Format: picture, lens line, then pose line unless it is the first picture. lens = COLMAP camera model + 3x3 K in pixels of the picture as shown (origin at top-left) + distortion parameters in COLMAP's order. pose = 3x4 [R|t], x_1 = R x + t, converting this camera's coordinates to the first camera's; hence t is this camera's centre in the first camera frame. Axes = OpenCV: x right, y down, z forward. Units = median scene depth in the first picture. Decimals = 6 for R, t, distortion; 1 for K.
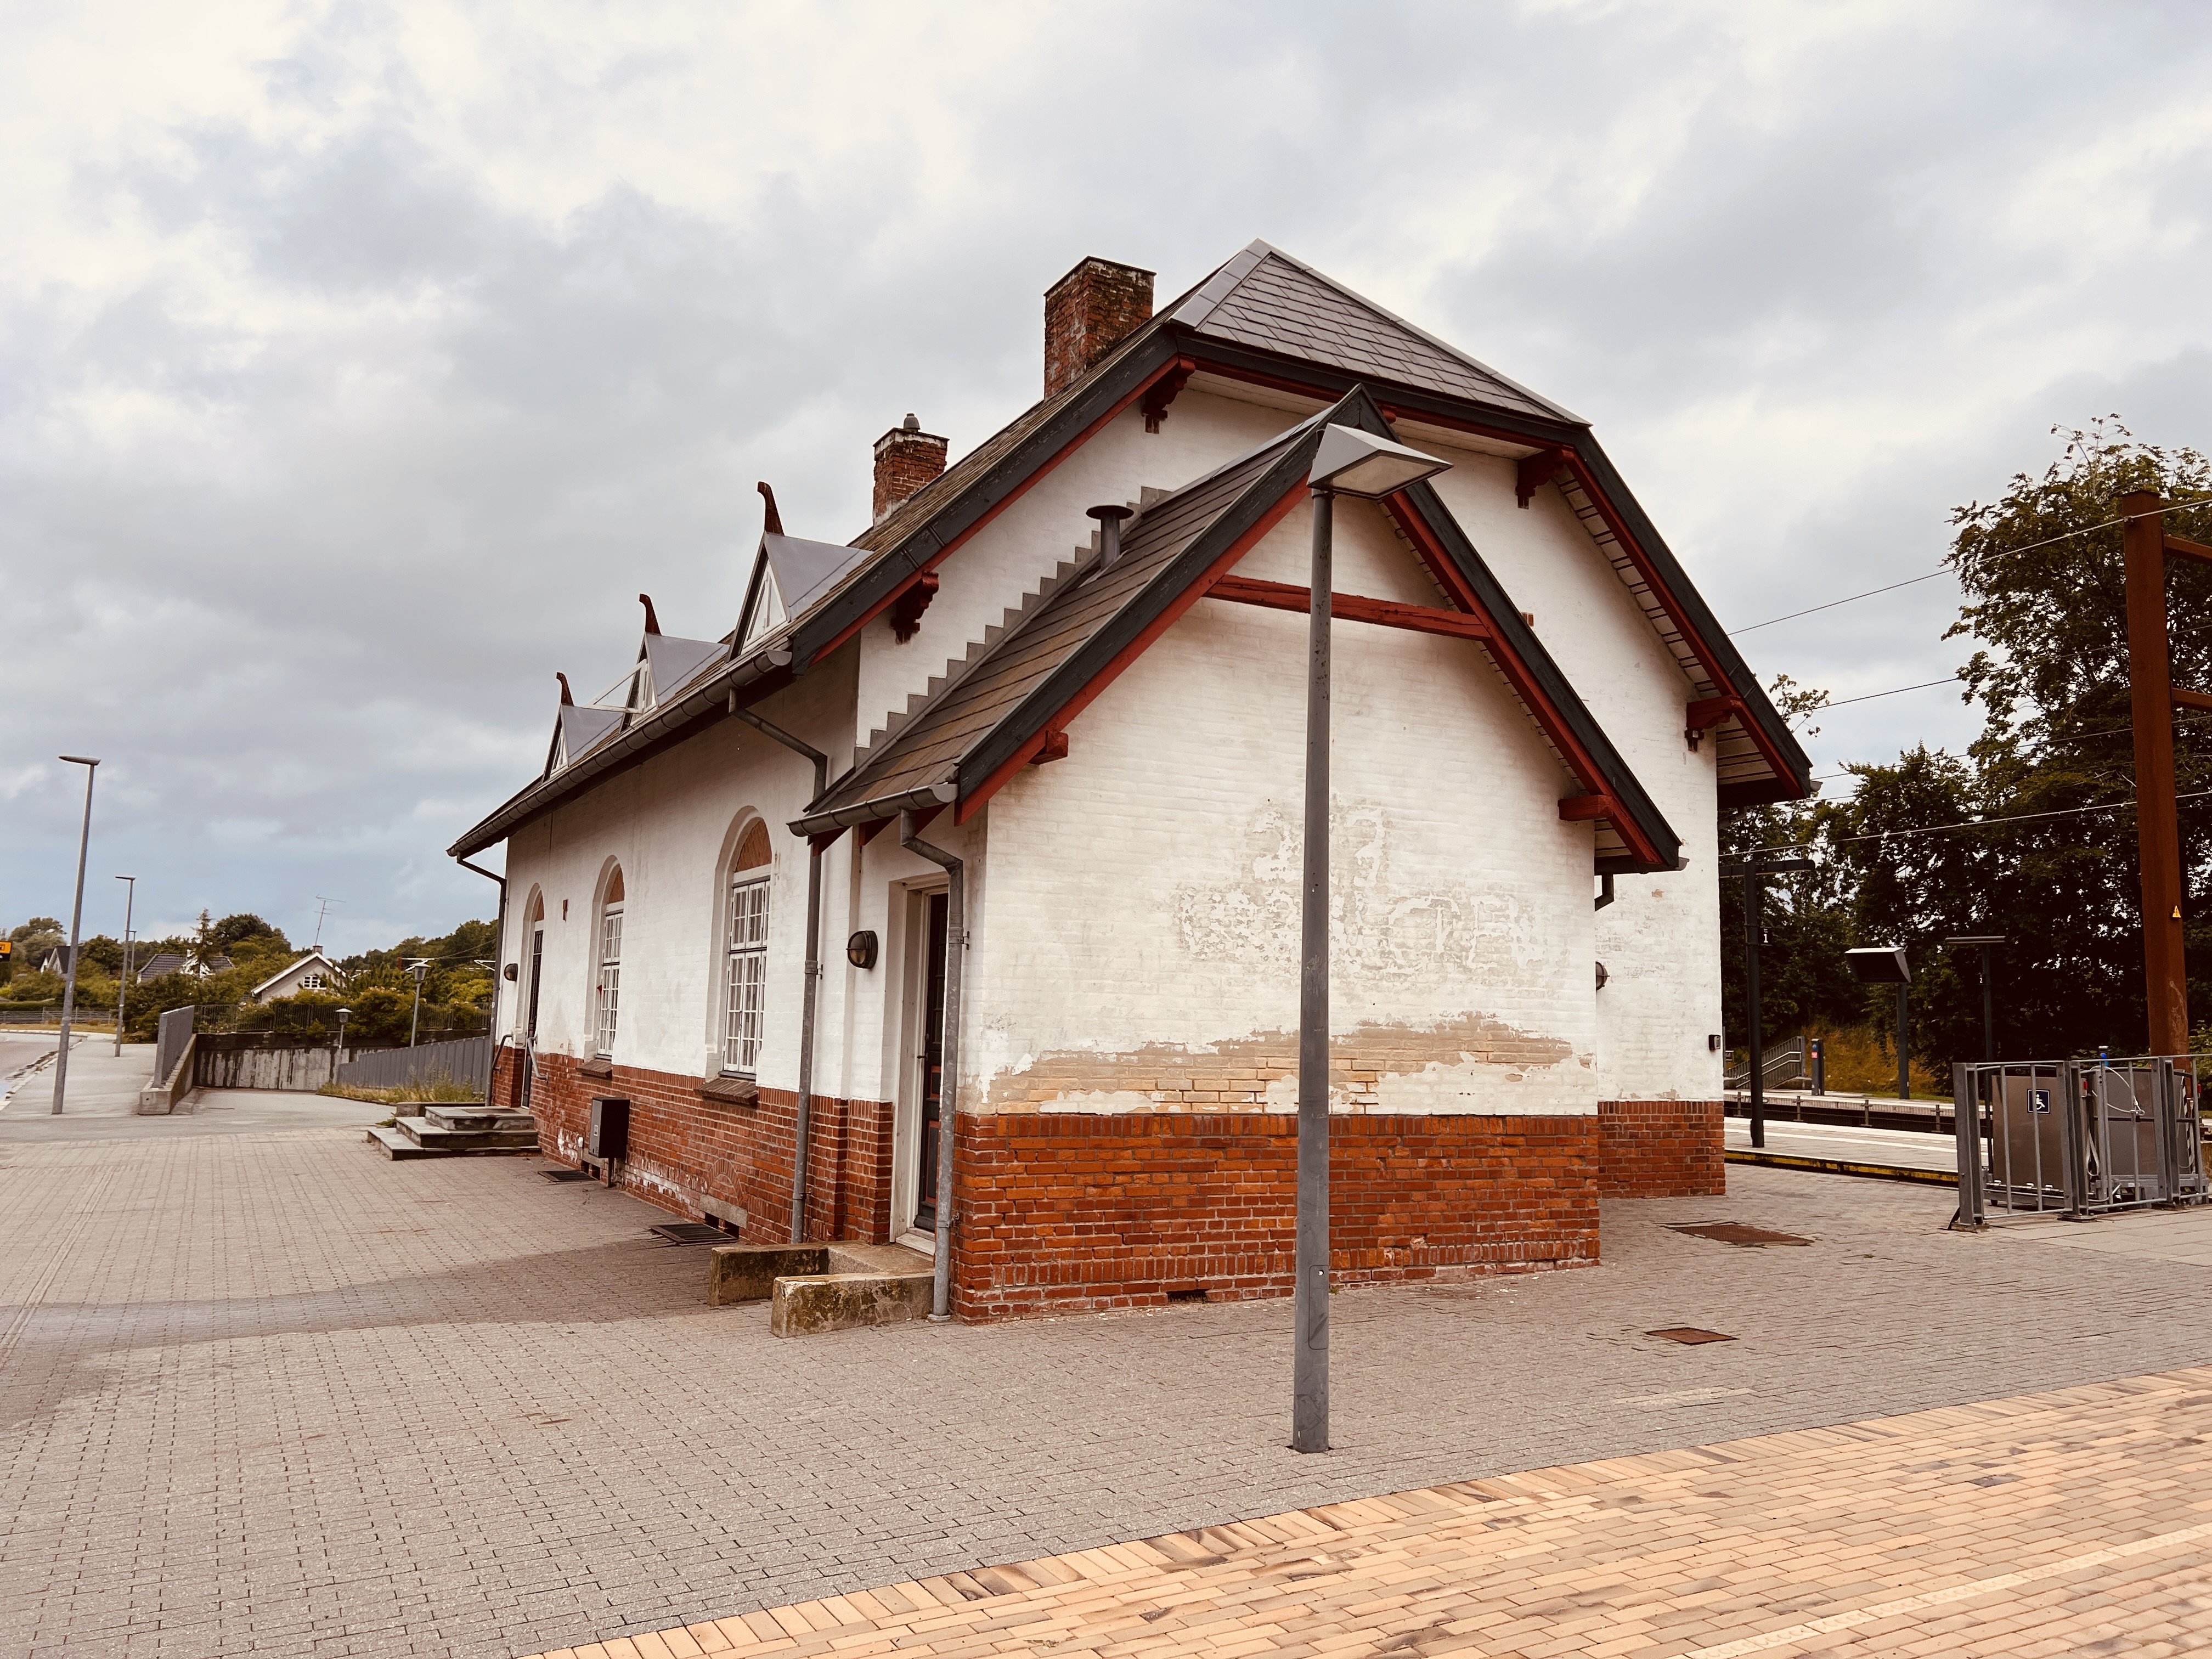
lens RADIAL K [[1667.2, 0, 1081.1], [0, 1667.2, 797.5], [0, 0, 1]] dist [0.069684, -0.090625]
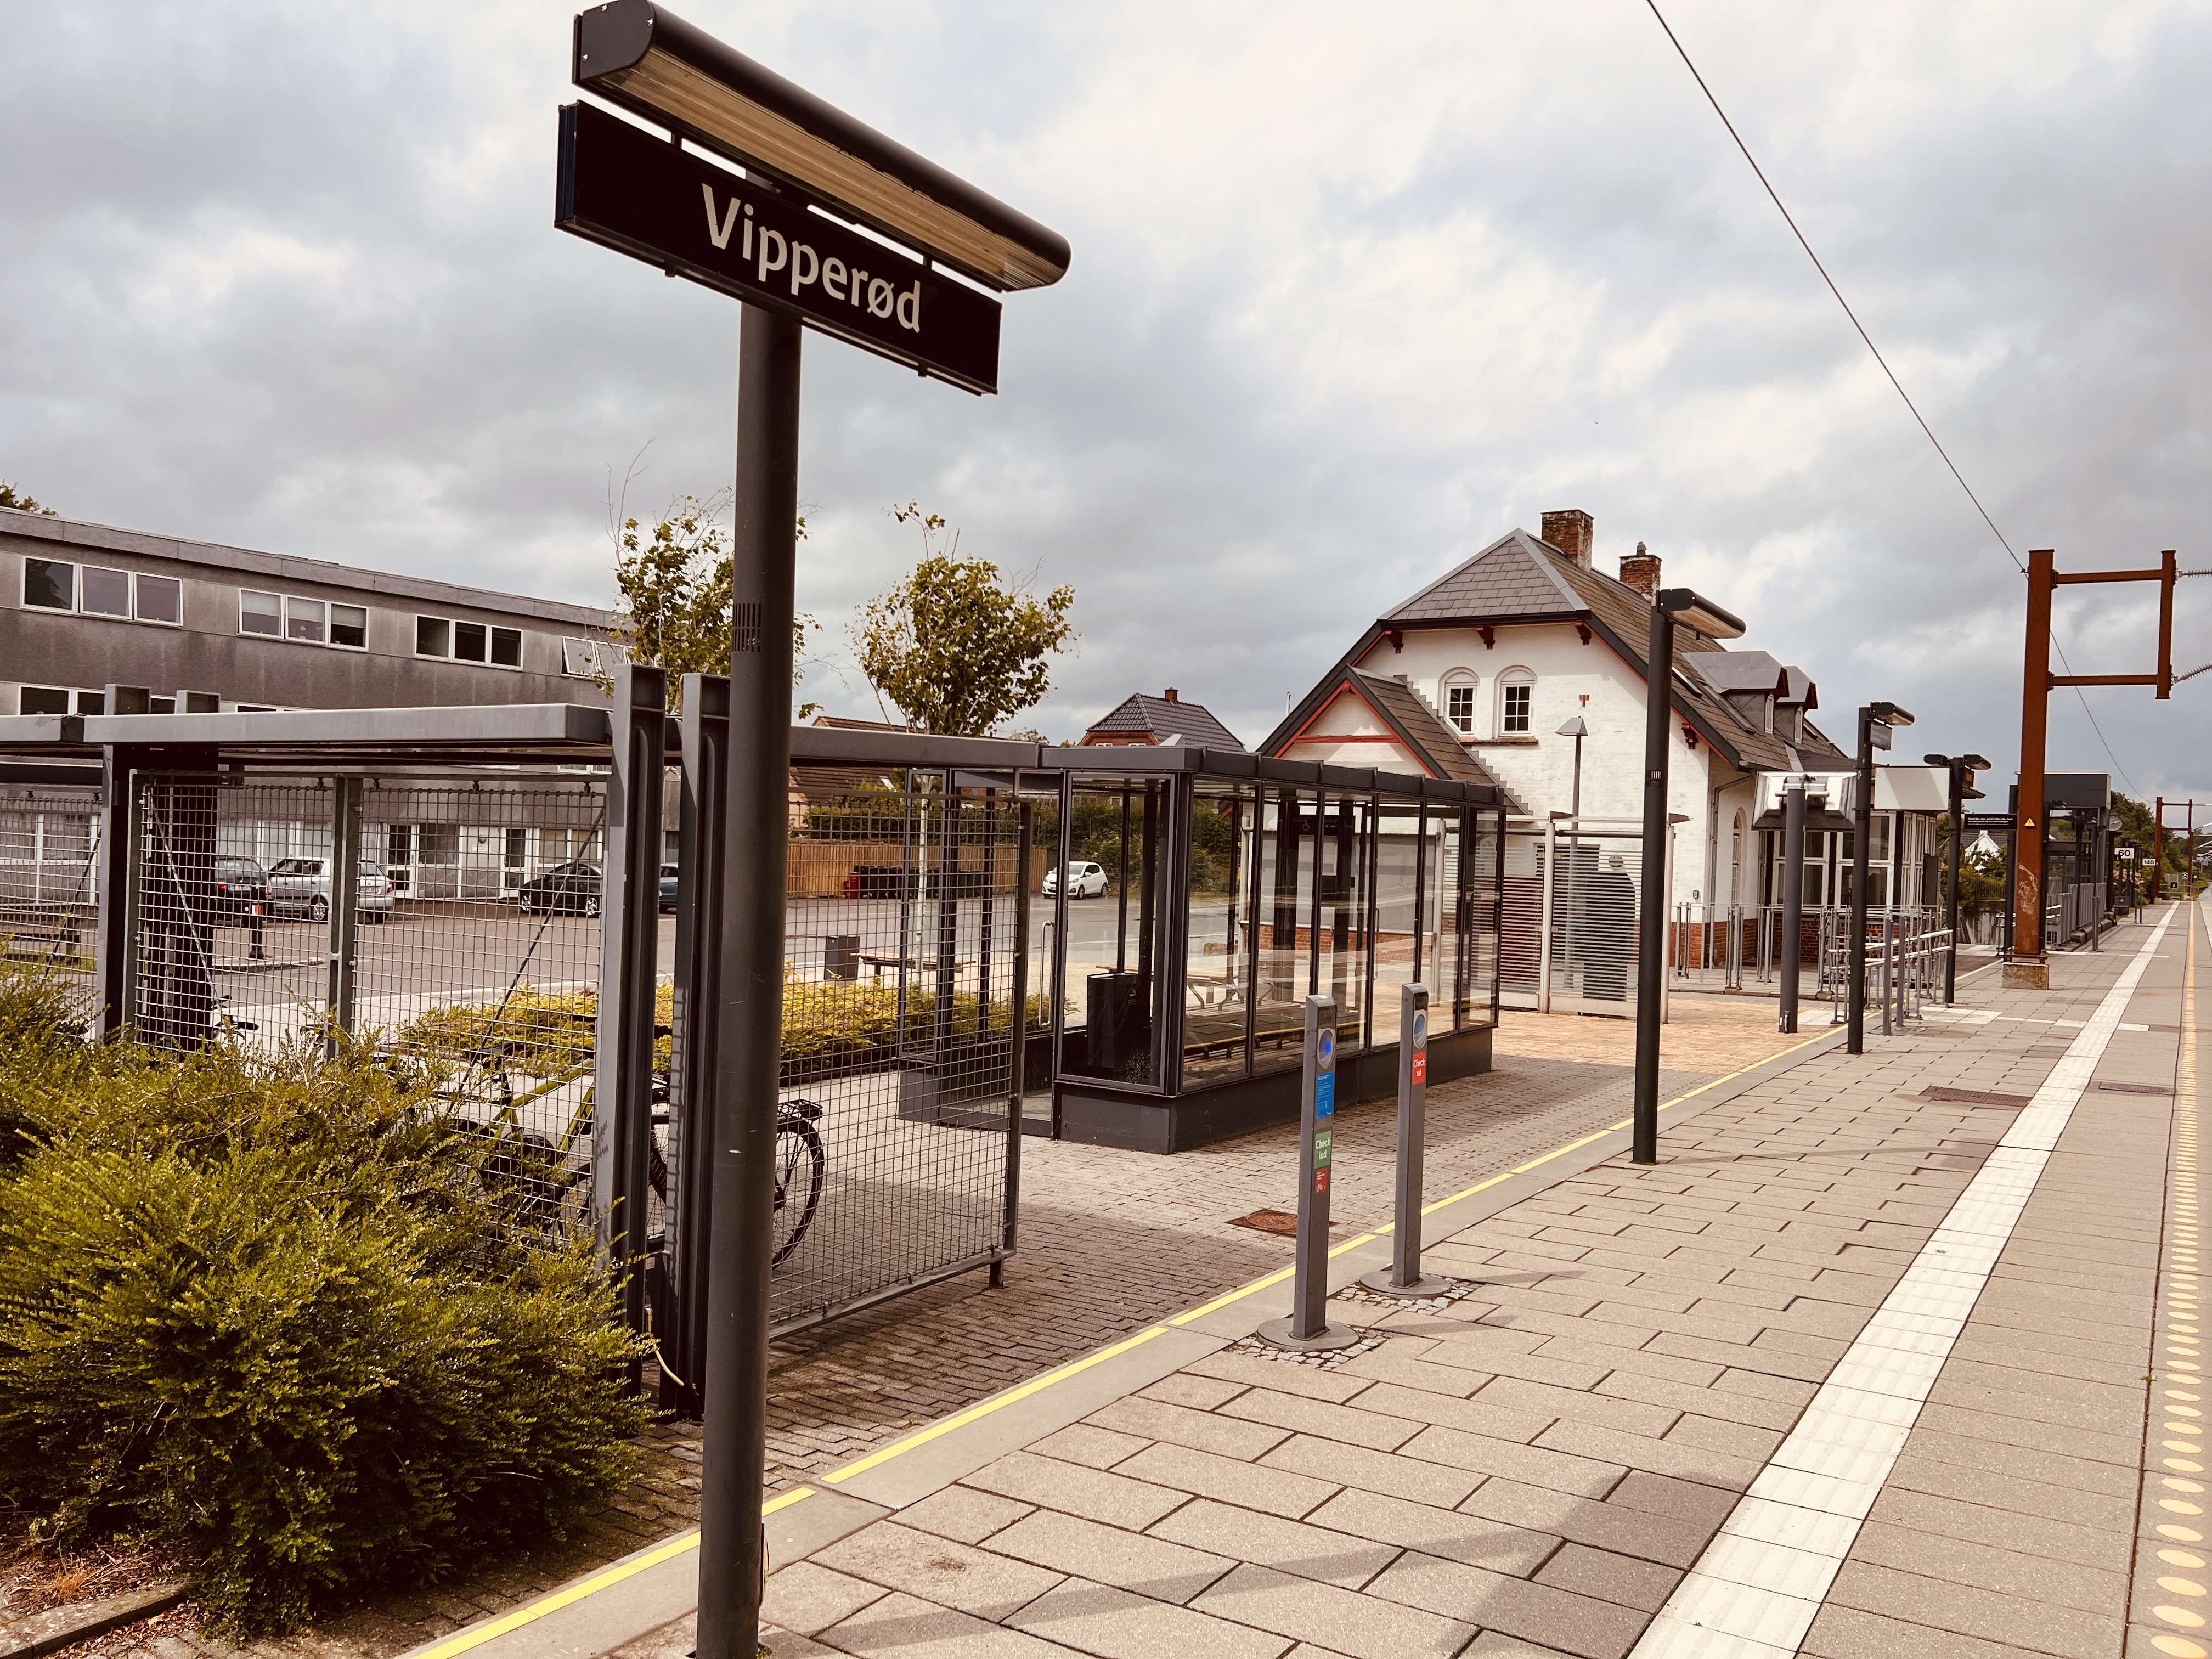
lens RADIAL K [[1667.2, 0, 1114.3], [0, 1667.2, 820.5], [0, 0, 1]] dist [0.069684, -0.090625]
pose [[0.494071, -0.018952, -0.869215, 2.470910], [0.091532, 0.995340, 0.030326, -0.093615], [0.864590, -0.094544, 0.493504, -0.808022]]
